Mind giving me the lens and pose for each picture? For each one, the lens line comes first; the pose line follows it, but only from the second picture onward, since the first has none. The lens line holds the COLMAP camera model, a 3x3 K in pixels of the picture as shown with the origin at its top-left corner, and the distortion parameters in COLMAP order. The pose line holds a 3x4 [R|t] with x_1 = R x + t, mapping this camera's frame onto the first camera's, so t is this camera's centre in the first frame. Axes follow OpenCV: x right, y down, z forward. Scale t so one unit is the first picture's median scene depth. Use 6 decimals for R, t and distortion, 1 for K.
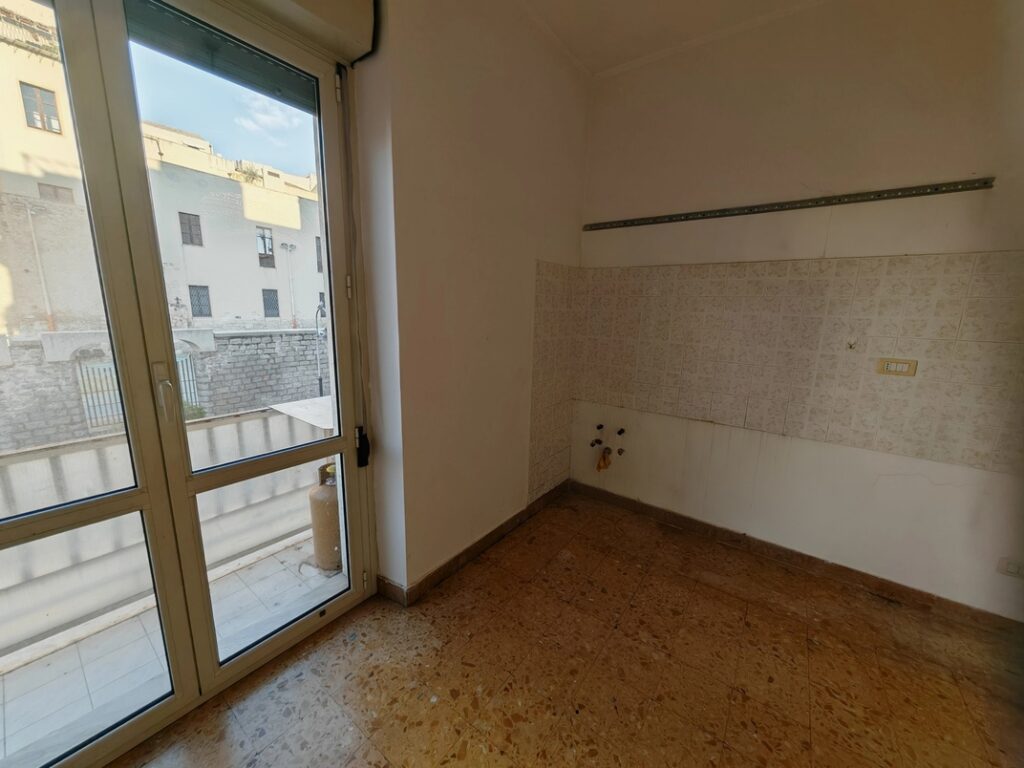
lens RADIAL K [[380.3, 0, 512.6], [0, 380.3, 384.7], [0, 0, 1]] dist [0.000531, -0.000060]
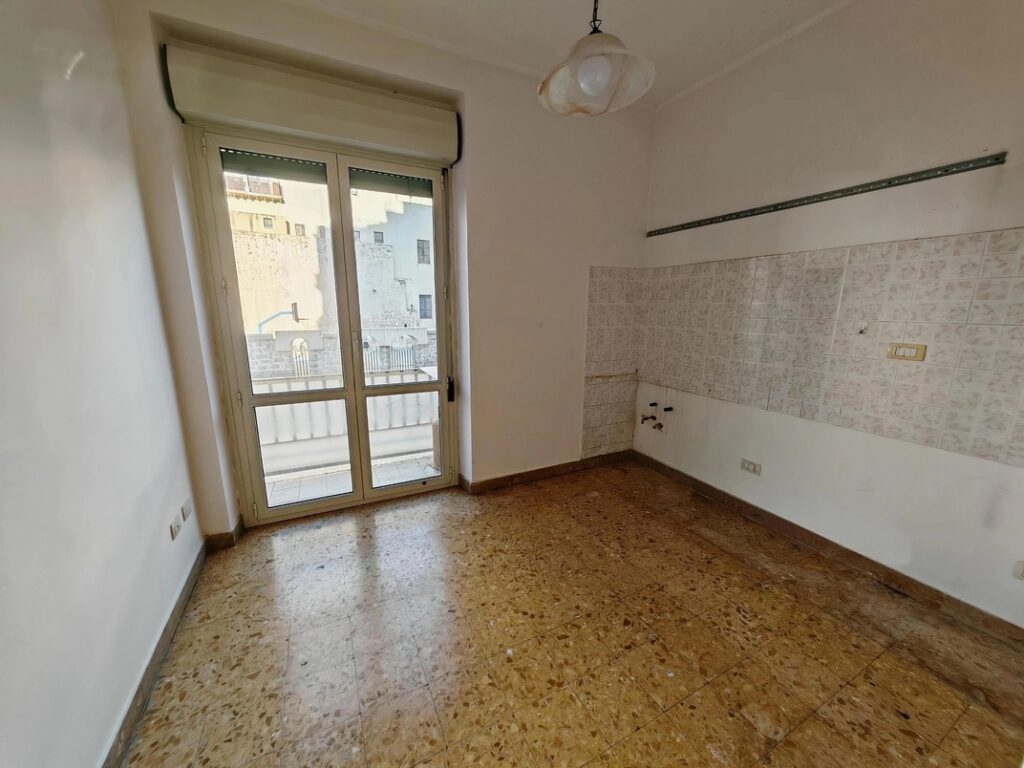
lens RADIAL K [[380.3, 0, 514.3], [0, 380.3, 382.6], [0, 0, 1]] dist [0.000531, -0.000060]
pose [[0.895430, 0.064407, -0.440520, 0.532281], [-0.066549, 0.997727, 0.010603, 0.090321], [0.440201, 0.019822, 0.897680, -0.336637]]
